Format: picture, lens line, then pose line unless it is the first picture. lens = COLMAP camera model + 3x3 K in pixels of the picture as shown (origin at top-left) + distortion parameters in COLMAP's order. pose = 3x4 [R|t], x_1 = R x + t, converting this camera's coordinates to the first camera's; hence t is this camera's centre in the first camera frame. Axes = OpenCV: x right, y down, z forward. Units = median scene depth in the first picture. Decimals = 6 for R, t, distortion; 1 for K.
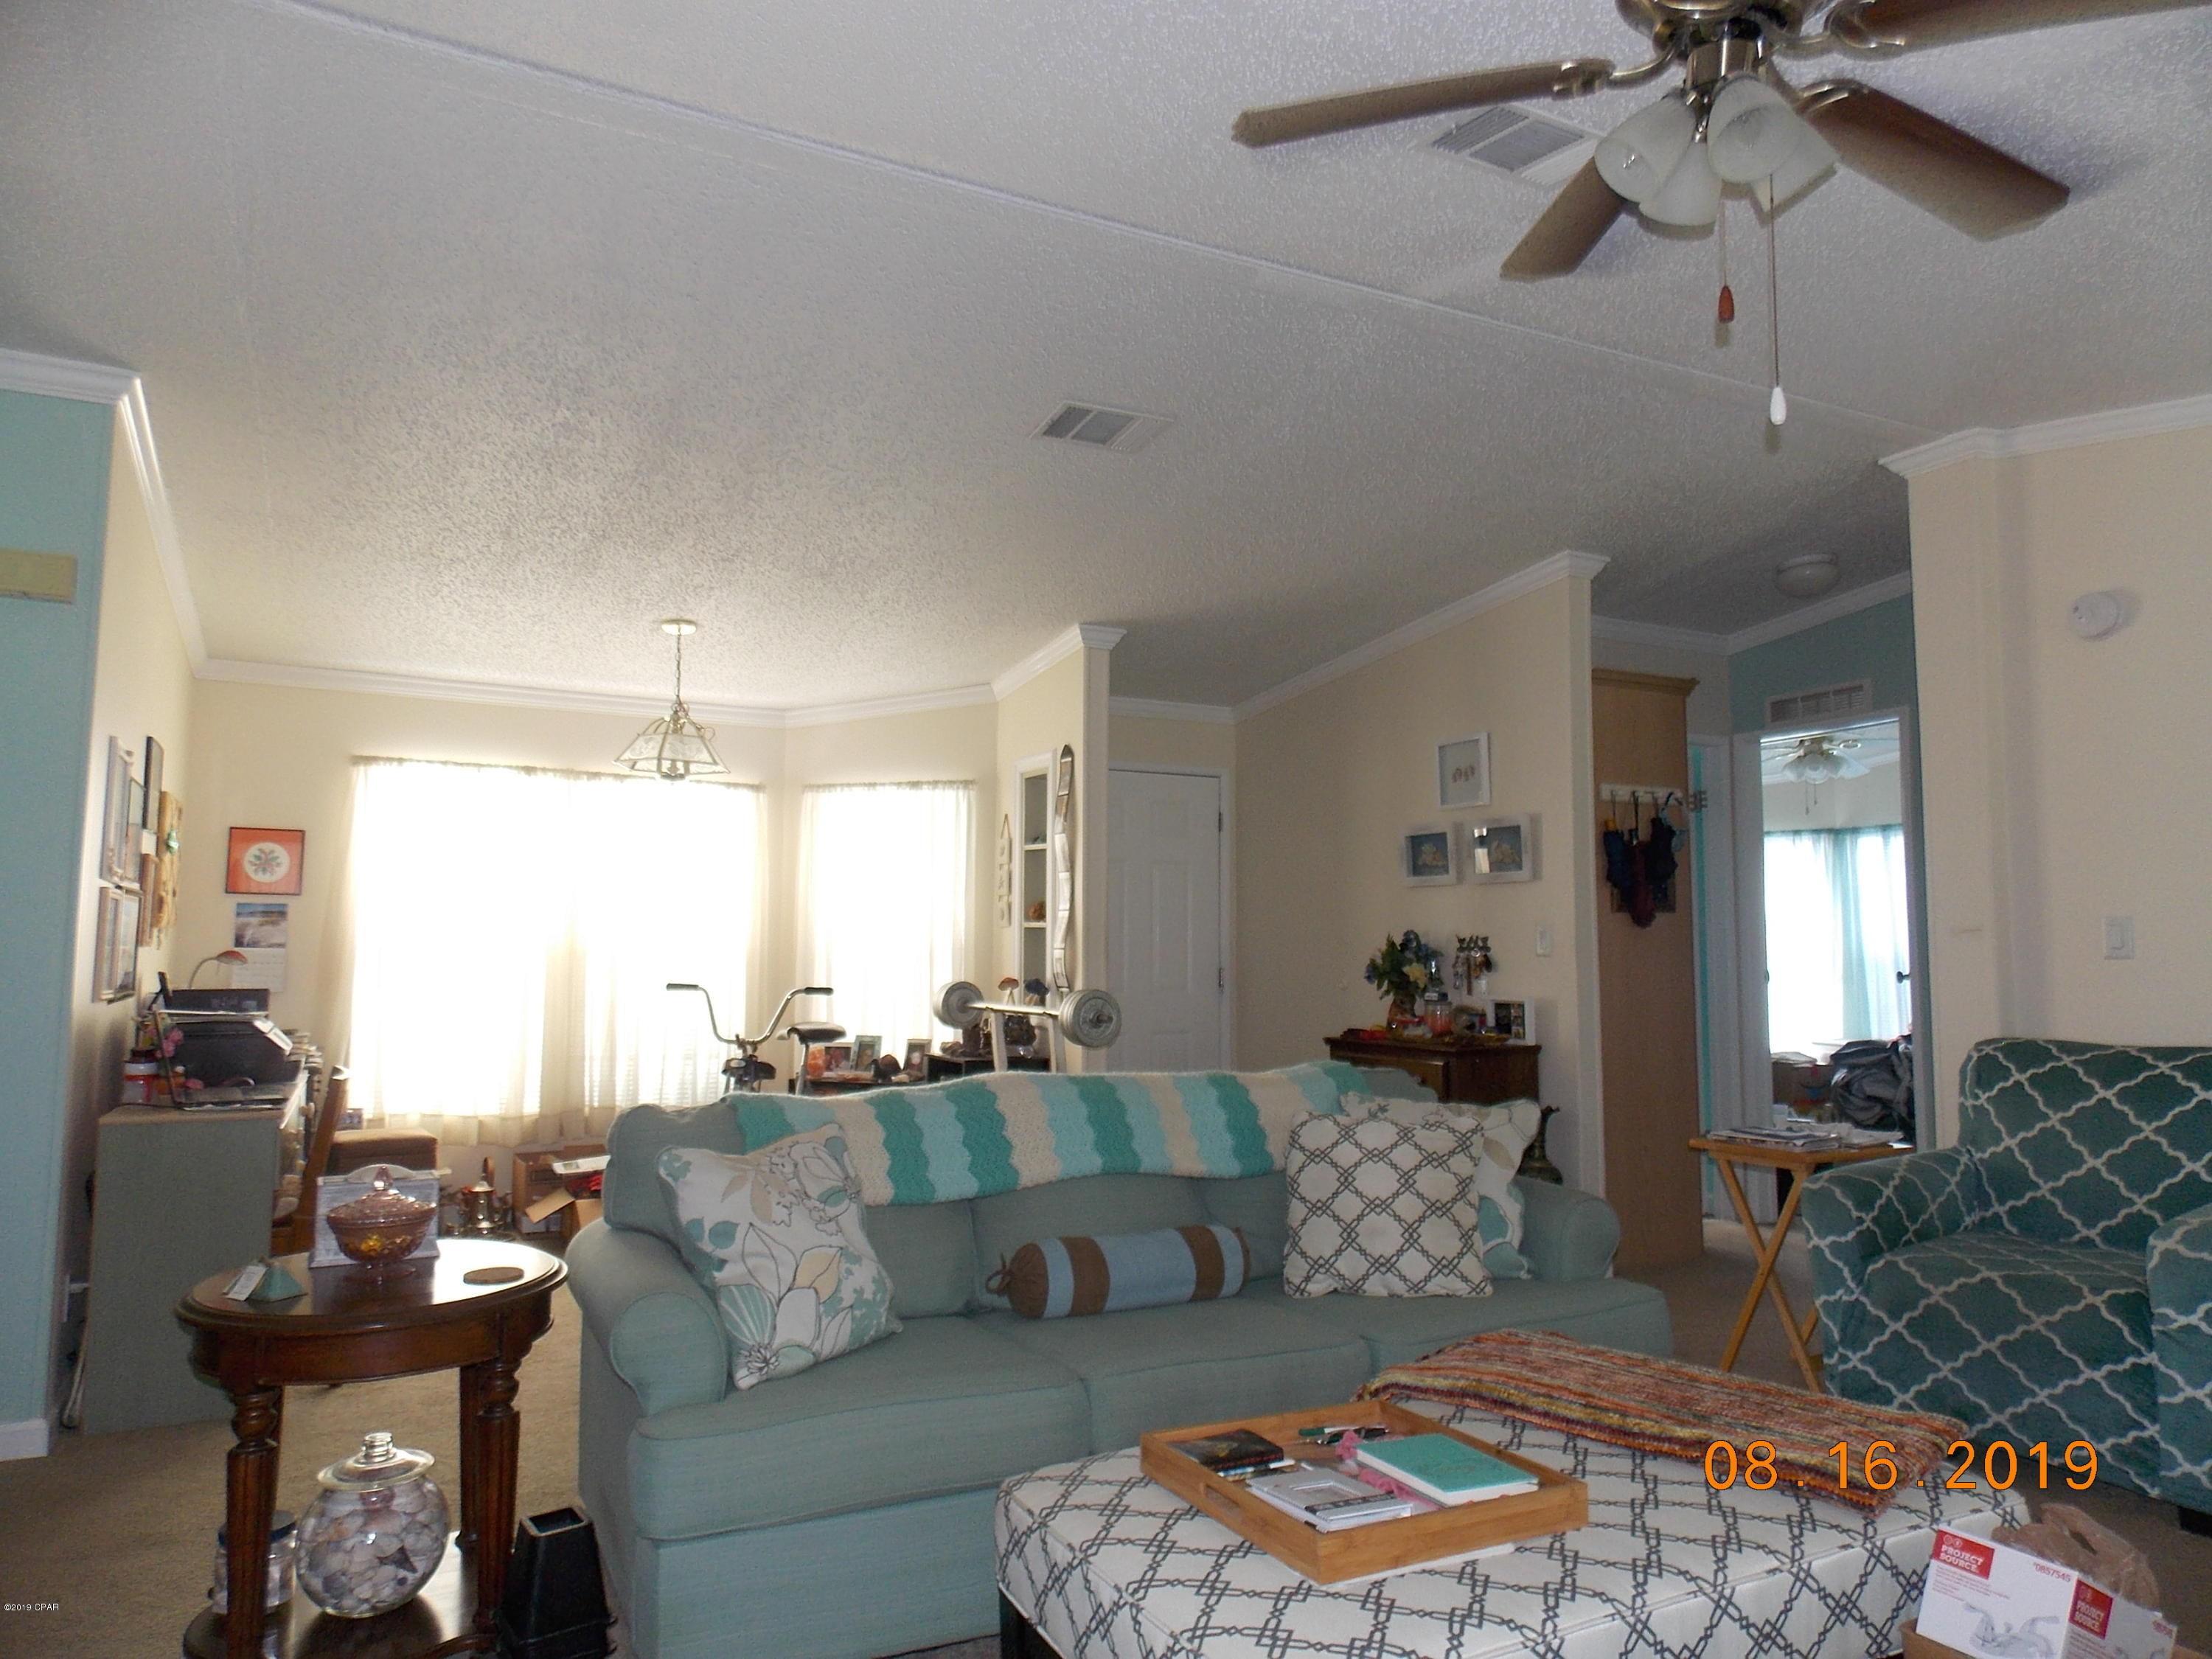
lens RADIAL K [[1470.4, 0, 1106.9], [0, 1470.4, 819.9], [0, 0, 1]] dist [-0.003829, -0.001223]
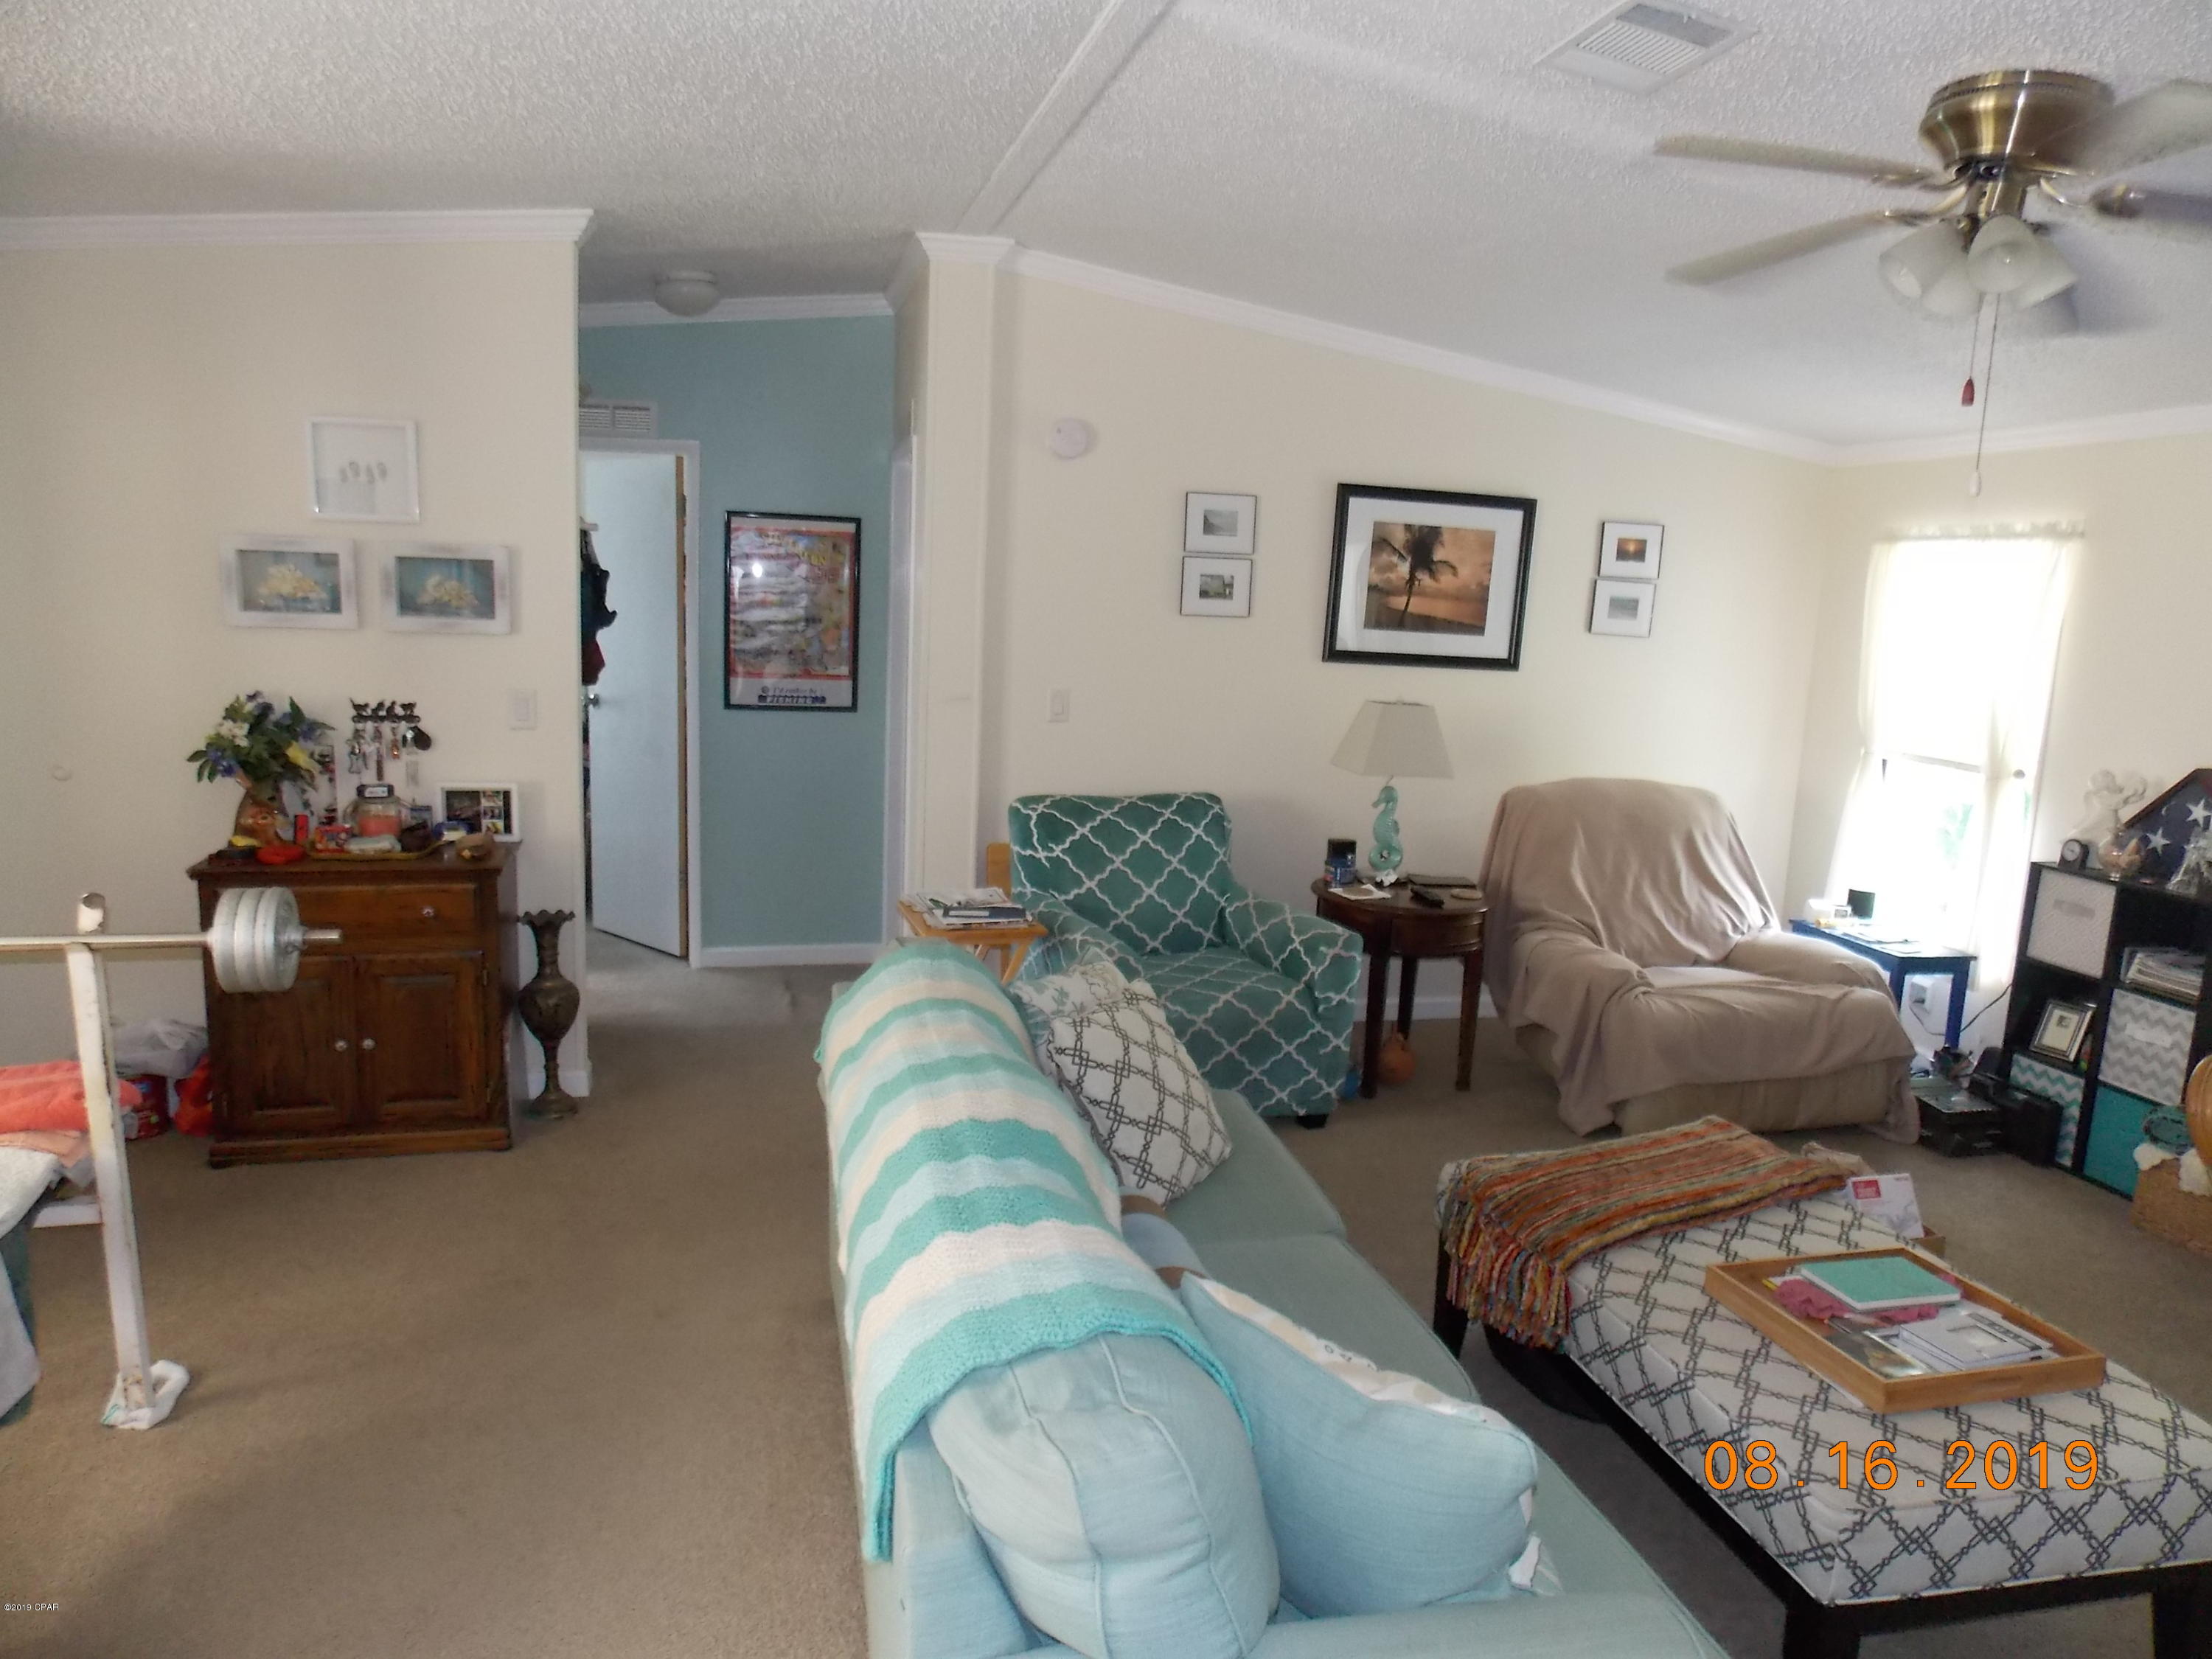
lens RADIAL K [[1470.4, 0, 1106.9], [0, 1470.4, 819.9], [0, 0, 1]] dist [-0.003829, -0.001223]
pose [[0.225081, -0.148492, 0.962958, -0.402207], [-0.125188, 0.975719, 0.179721, -0.041865], [-0.966264, -0.161002, 0.201027, 0.519177]]
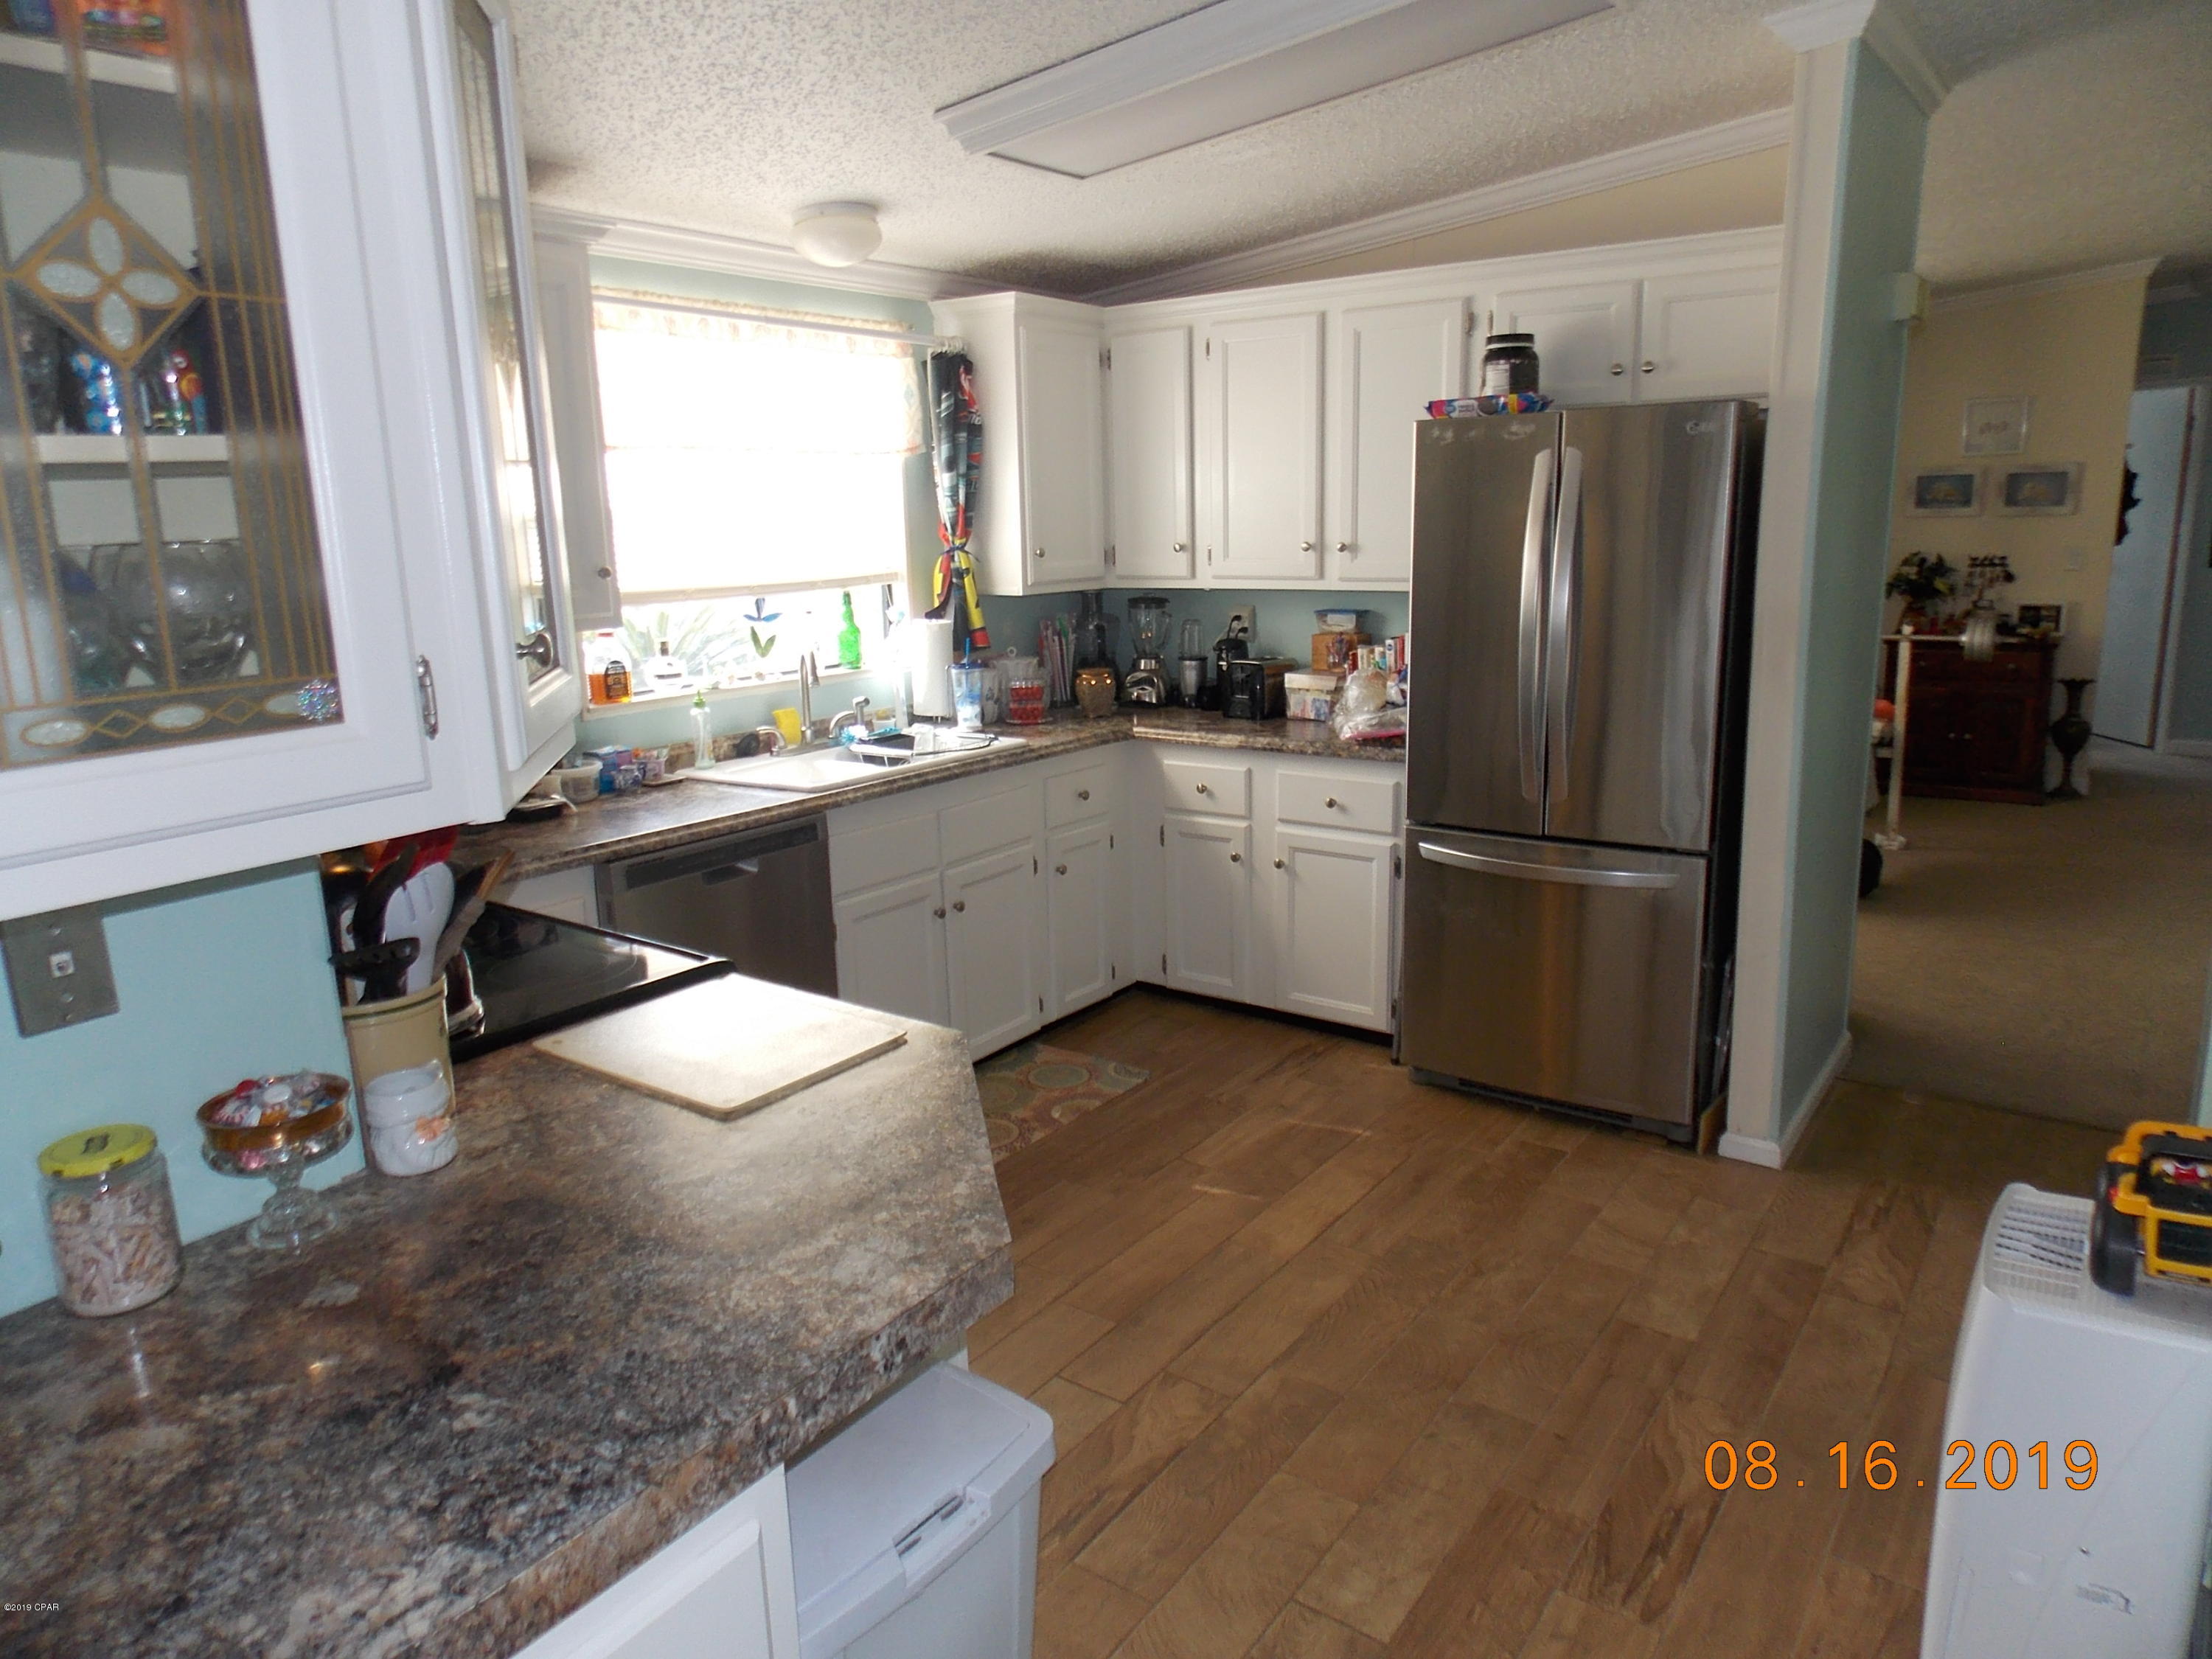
lens RADIAL K [[1476.8, 0, 1110.5], [0, 1476.8, 808.7], [0, 0, 1]] dist [0.011424, 0.002469]
pose [[0.885148, -0.121332, 0.449212, -1.124261], [-0.013428, 0.958343, 0.285306, -0.075808], [-0.465115, -0.258570, 0.846646, 0.190402]]
